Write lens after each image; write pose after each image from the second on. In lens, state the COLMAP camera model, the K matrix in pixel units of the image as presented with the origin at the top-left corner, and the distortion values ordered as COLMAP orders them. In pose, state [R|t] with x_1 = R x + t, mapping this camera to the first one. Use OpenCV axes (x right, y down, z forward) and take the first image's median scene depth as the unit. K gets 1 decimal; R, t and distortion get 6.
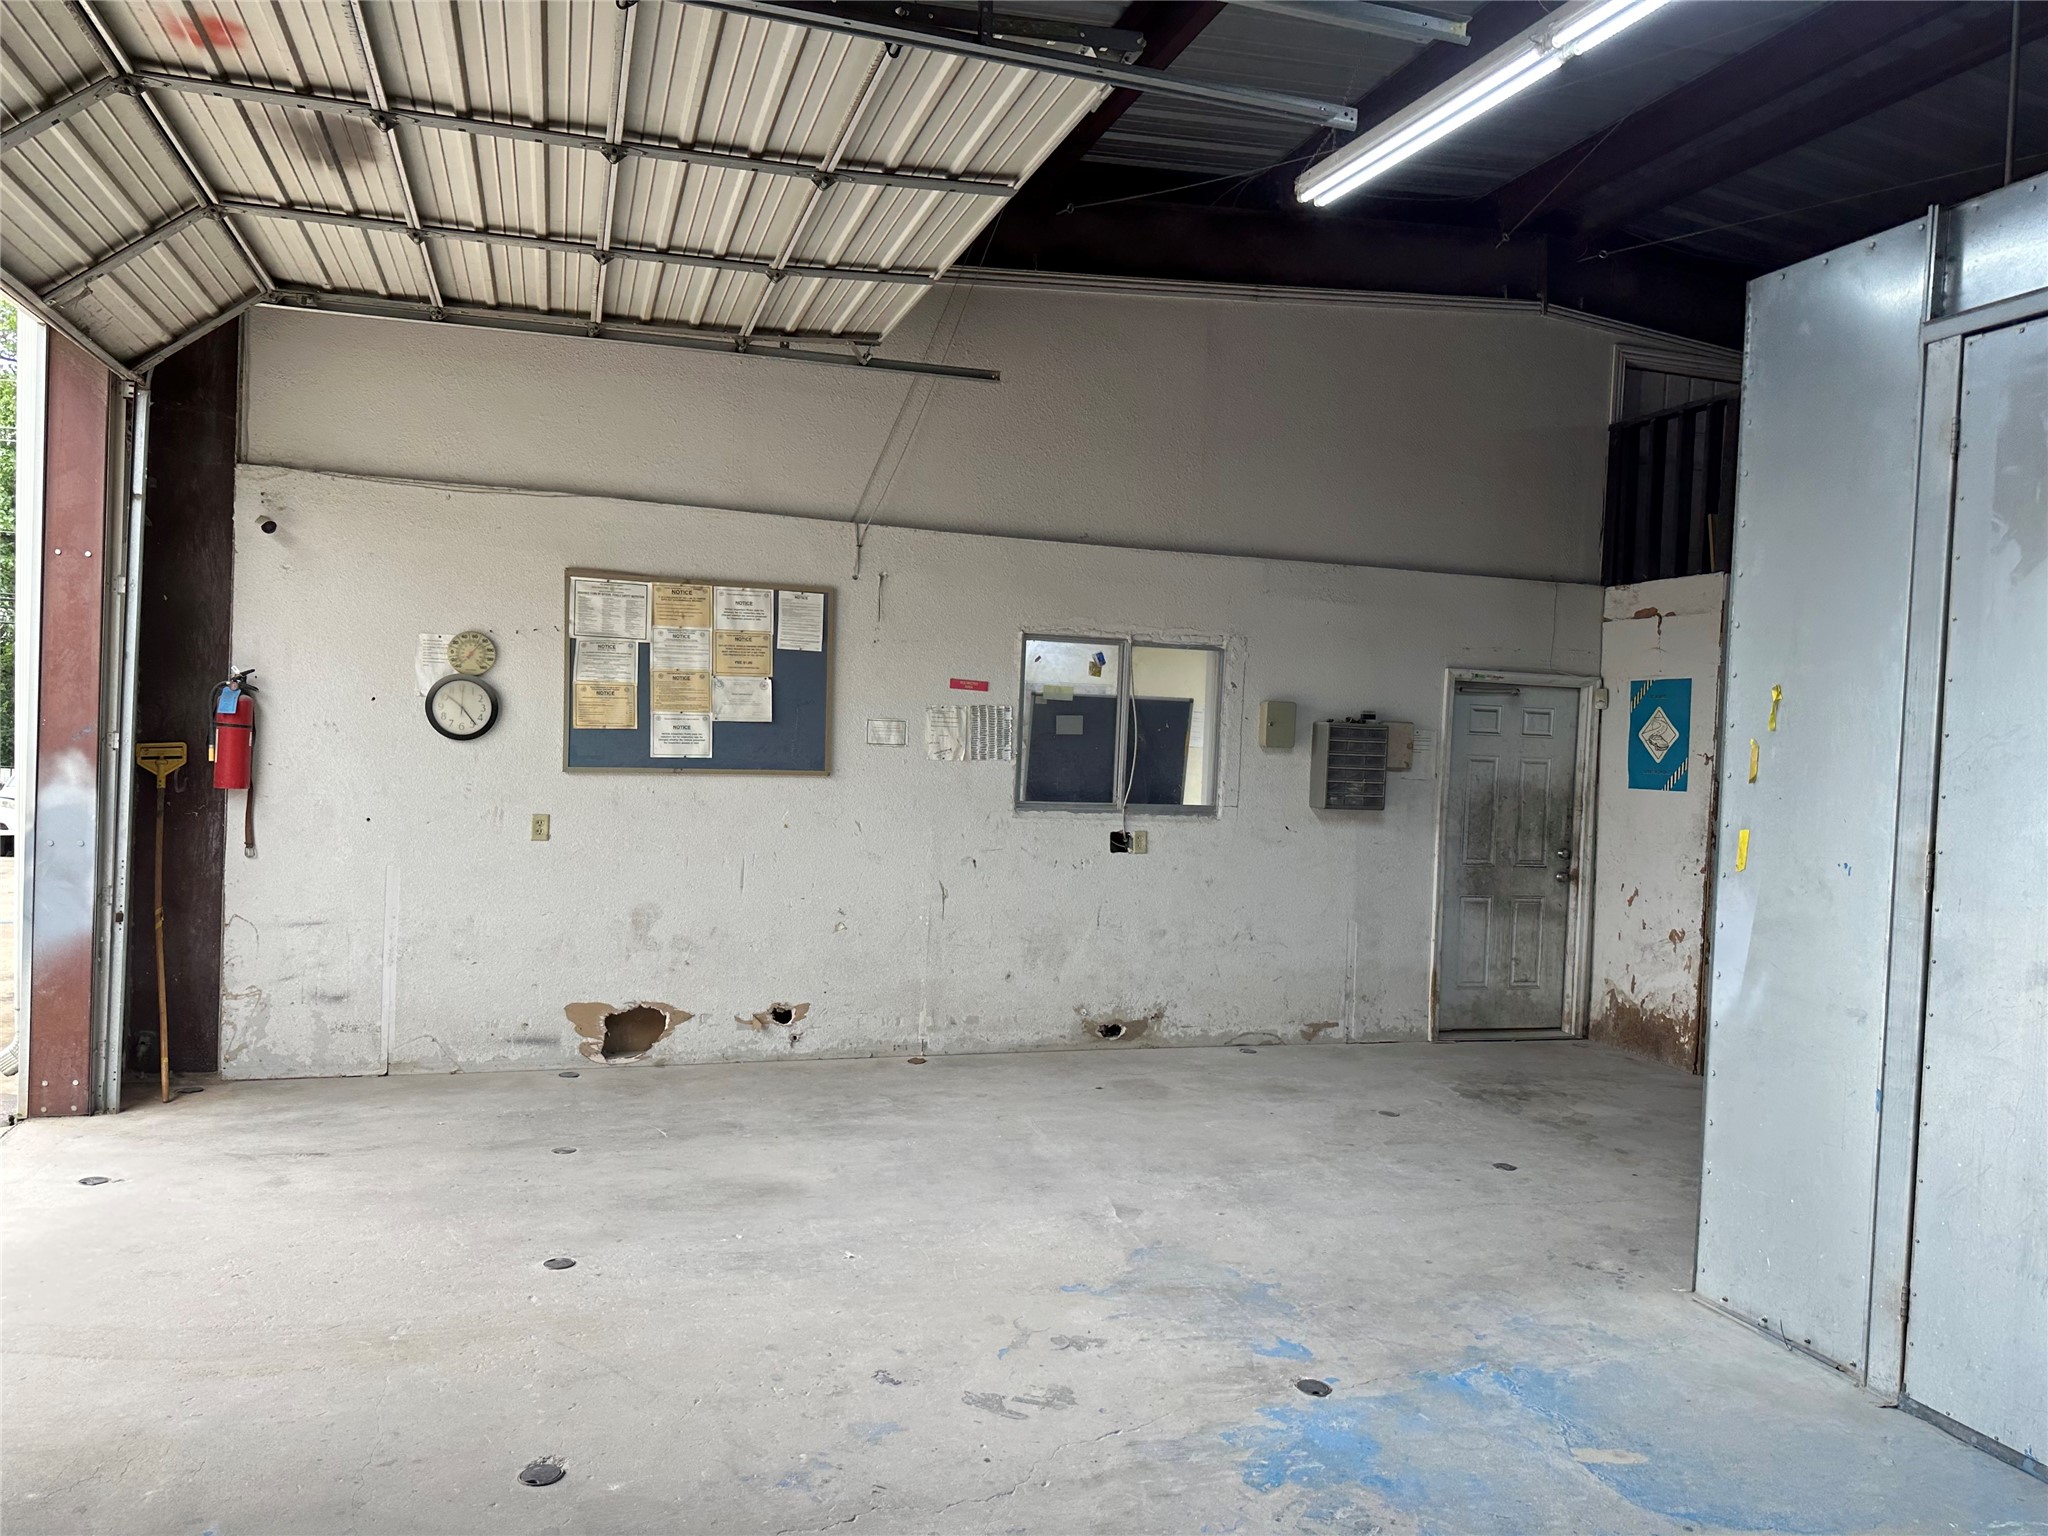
lens RADIAL K [[1424.6, 0, 1024.0], [0, 1424.6, 768.0], [0, 0, 1]] dist [0.113677, -0.154666]
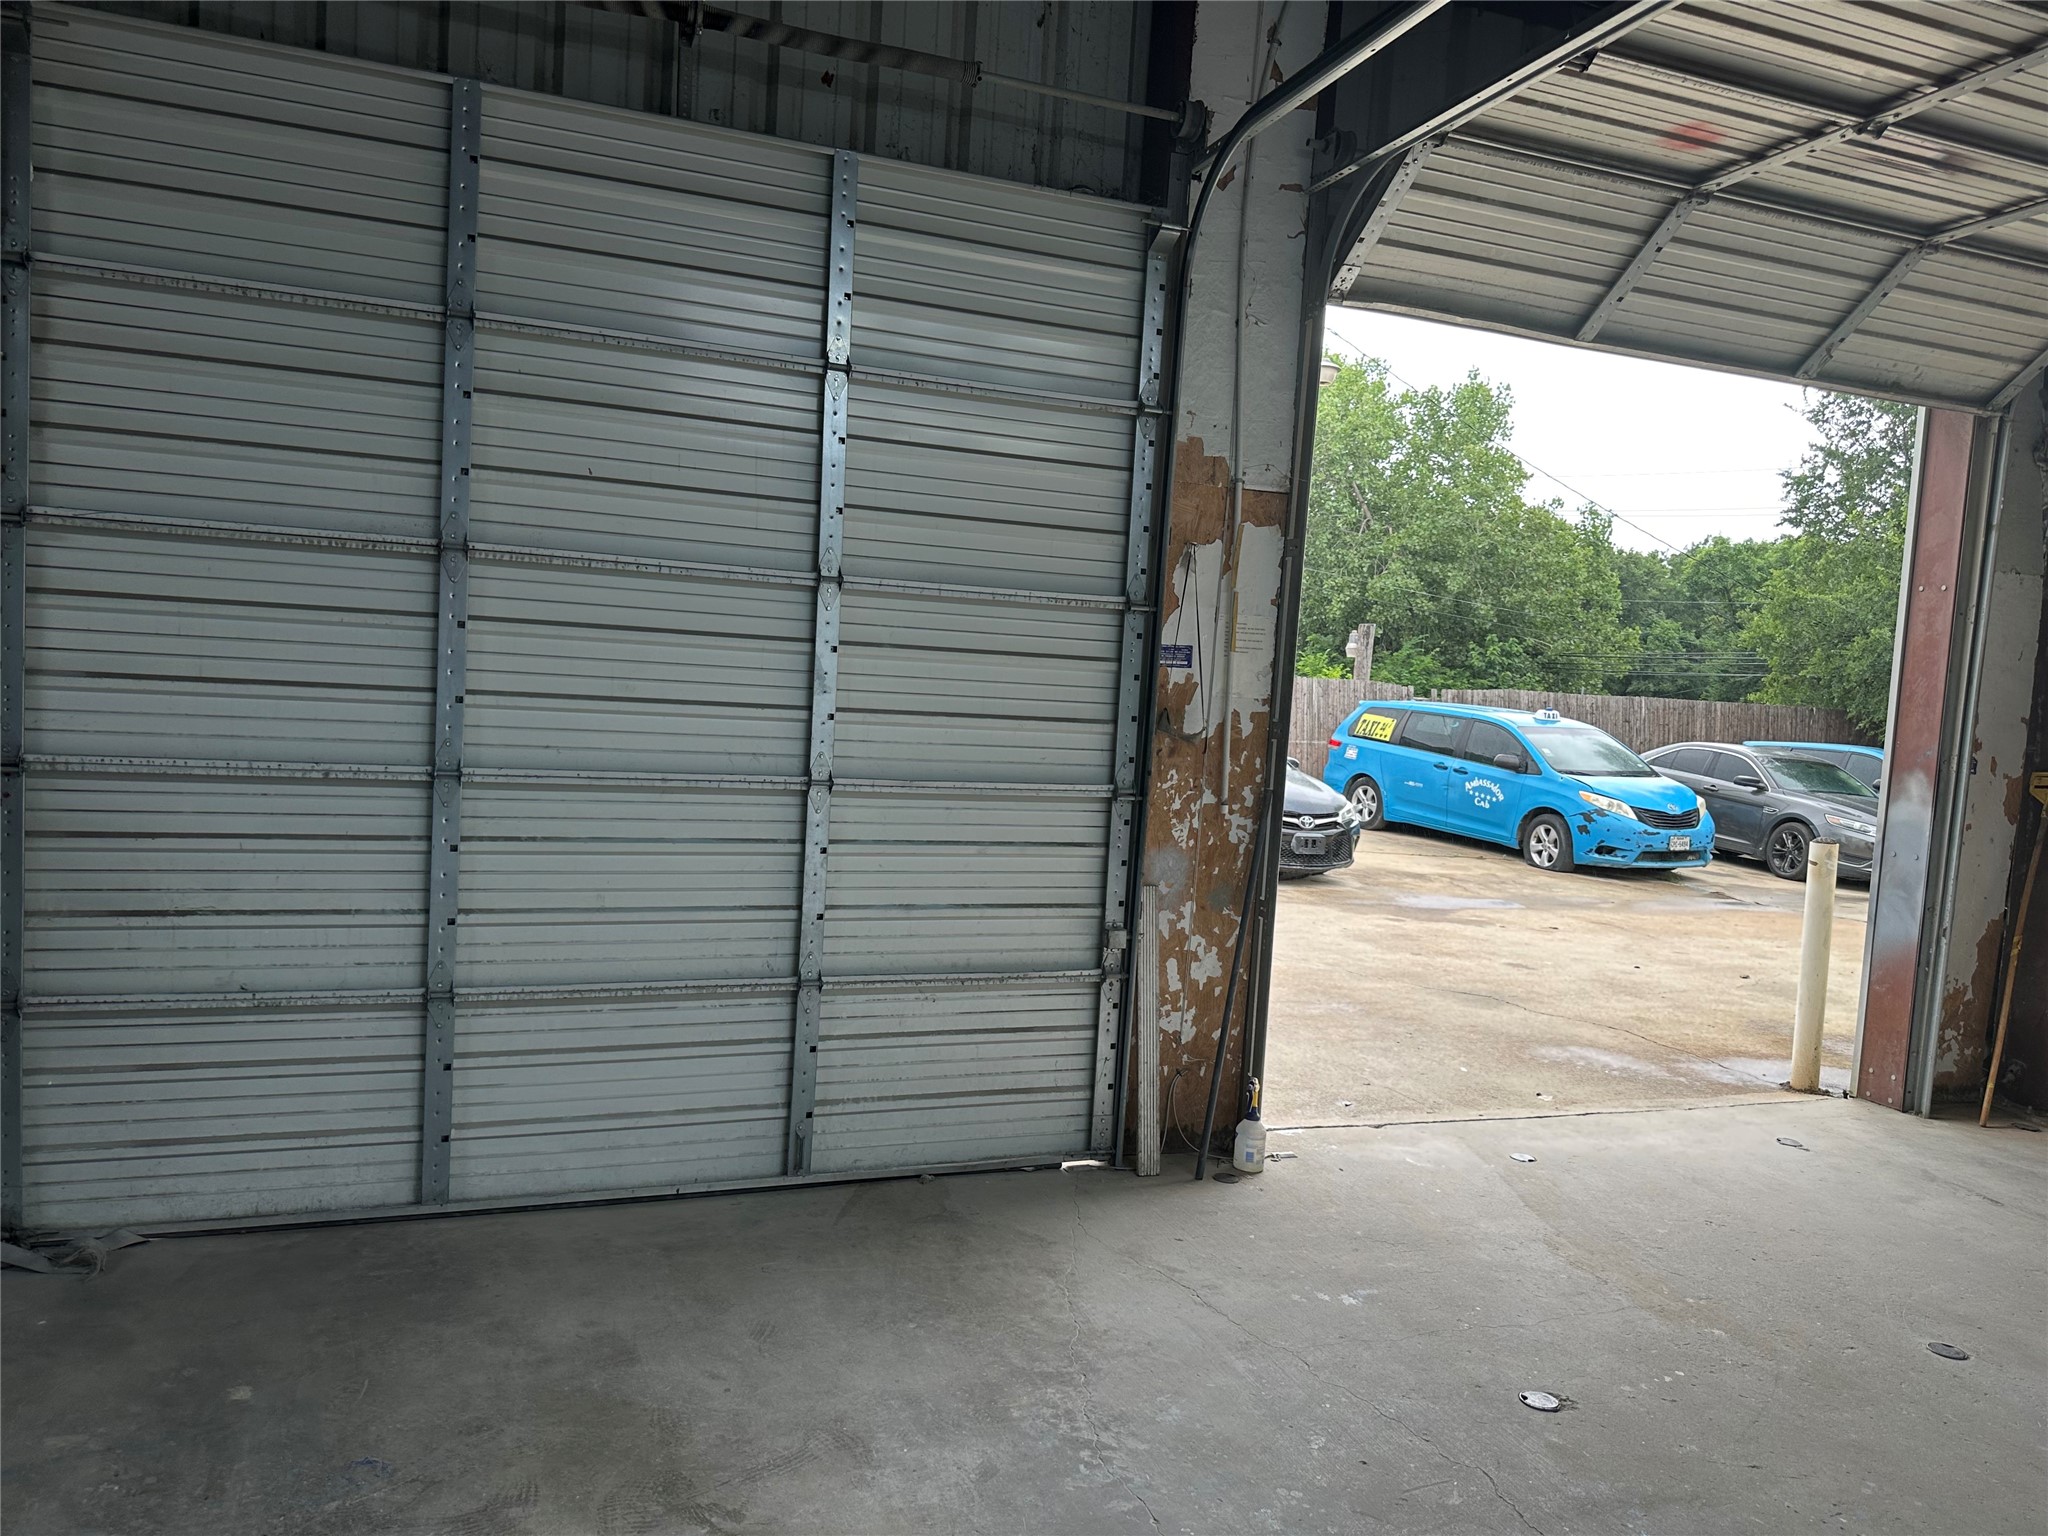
lens RADIAL K [[1424.6, 0, 1024.0], [0, 1424.6, 768.0], [0, 0, 1]] dist [0.113677, -0.154666]
pose [[0.028664, 0.030353, -0.999128, 0.344947], [-0.084269, 0.996054, 0.027842, 0.010012], [0.996031, 0.083397, 0.031108, 0.259070]]
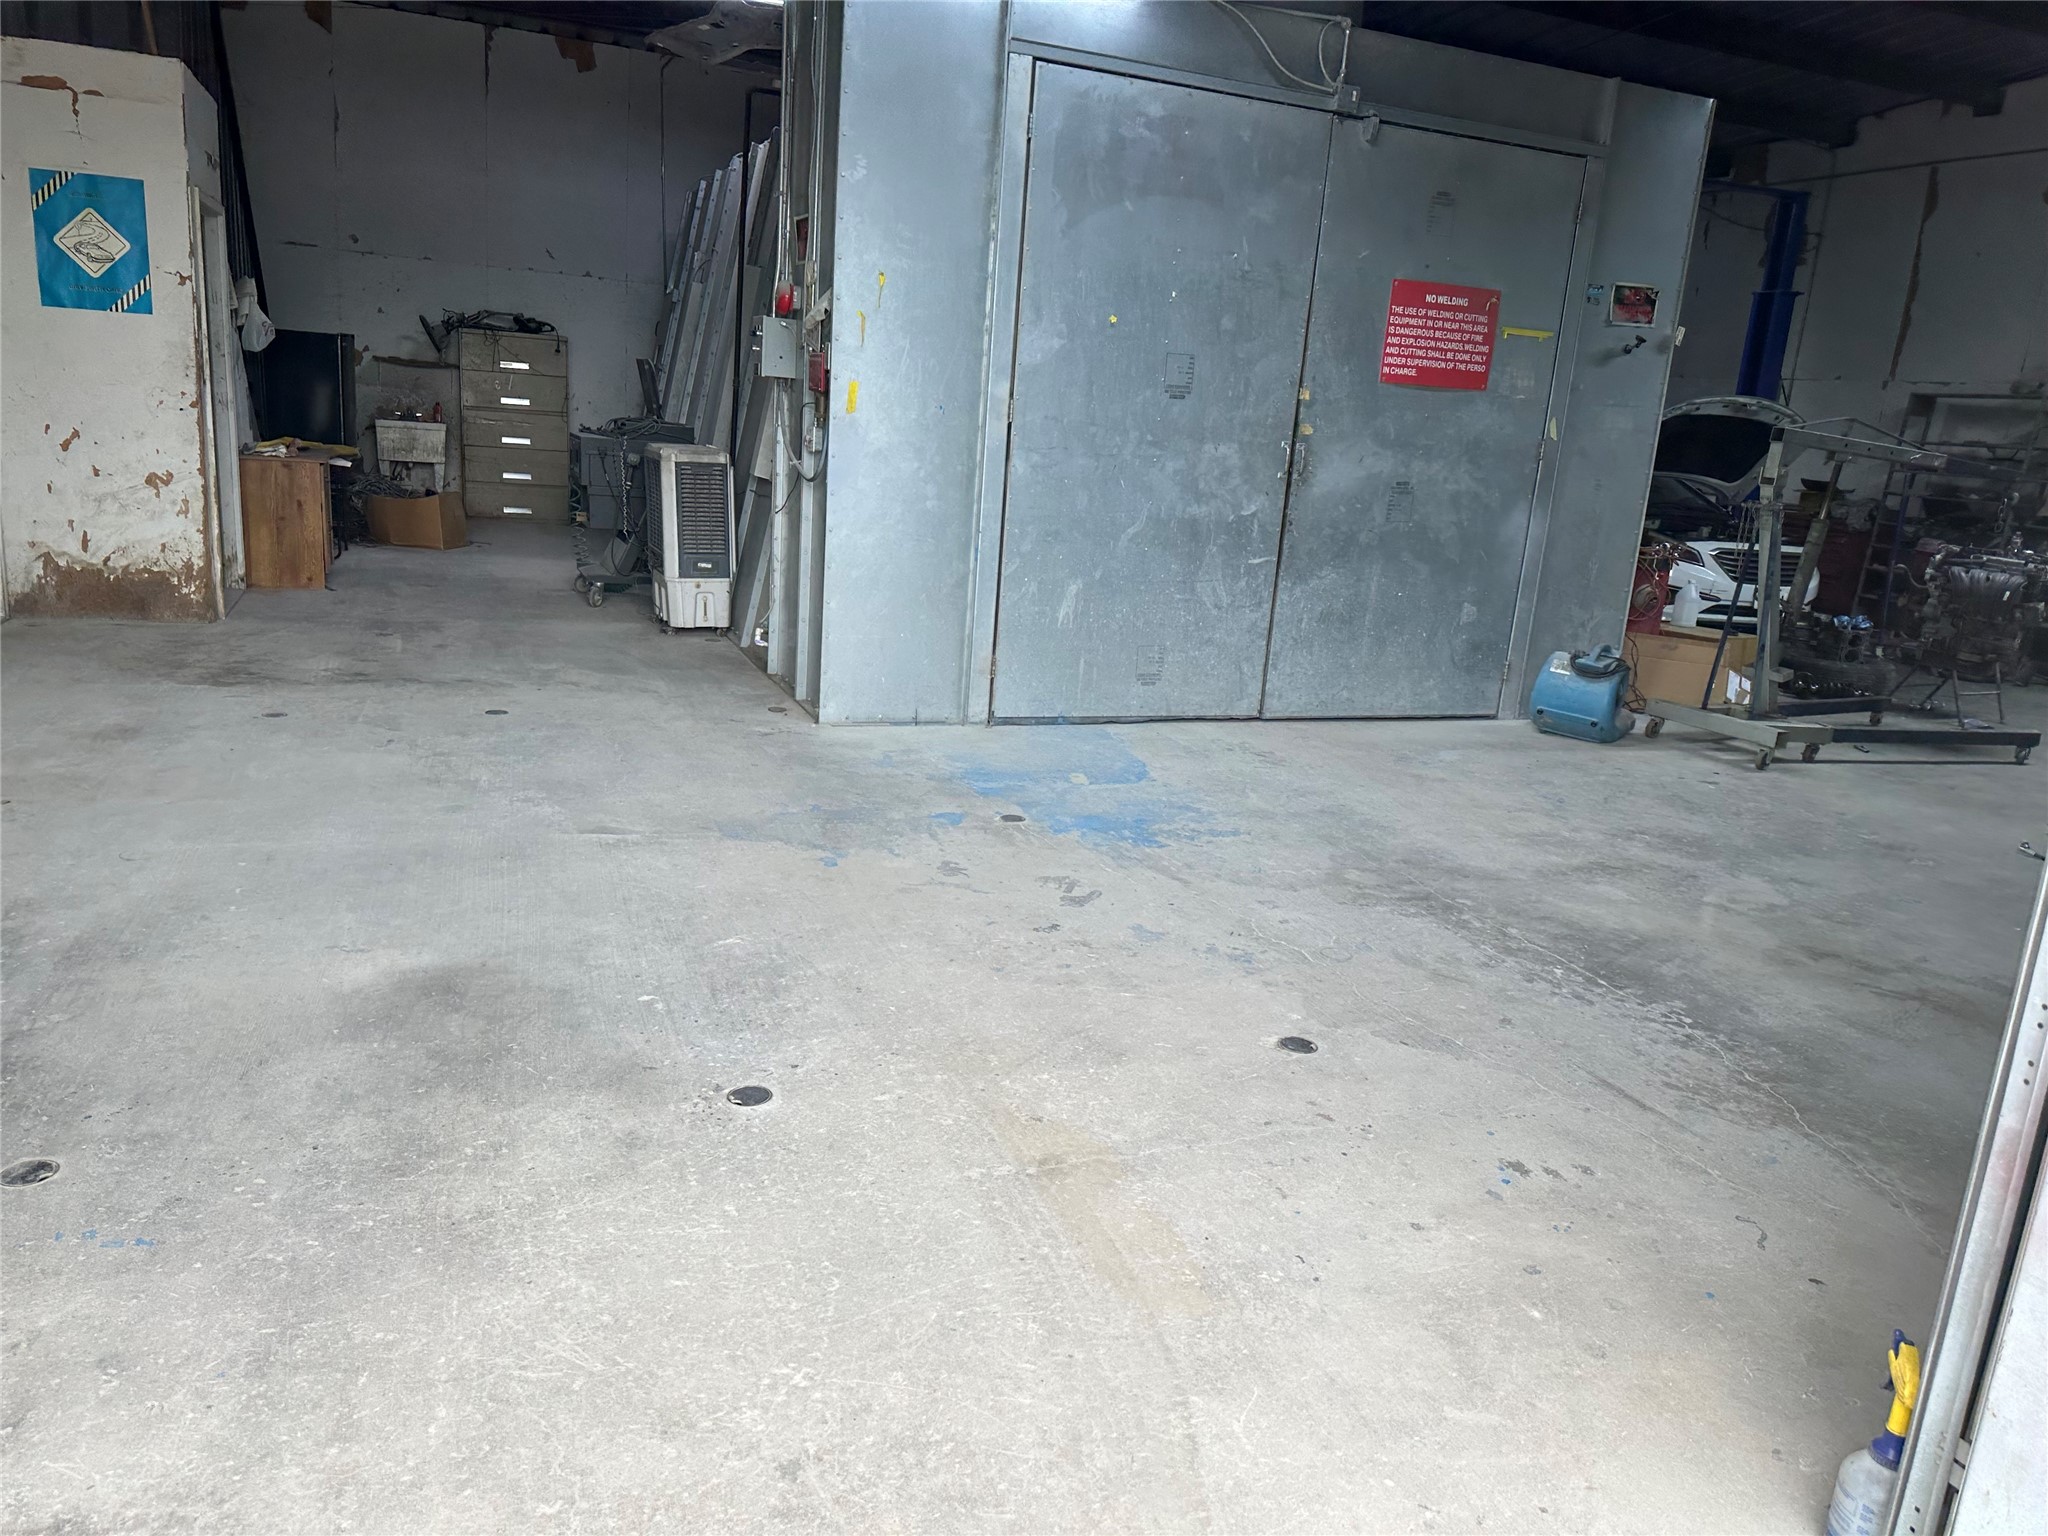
lens RADIAL K [[1455.0, 0, 1024.0], [0, 1455.0, 768.0], [0, 0, 1]] dist [0.059638, -0.055105]
pose [[-0.051998, -0.284971, 0.957125, -0.629800], [-0.056800, 0.957714, 0.282061, -0.004334], [-0.997031, -0.039698, -0.065985, 0.616237]]
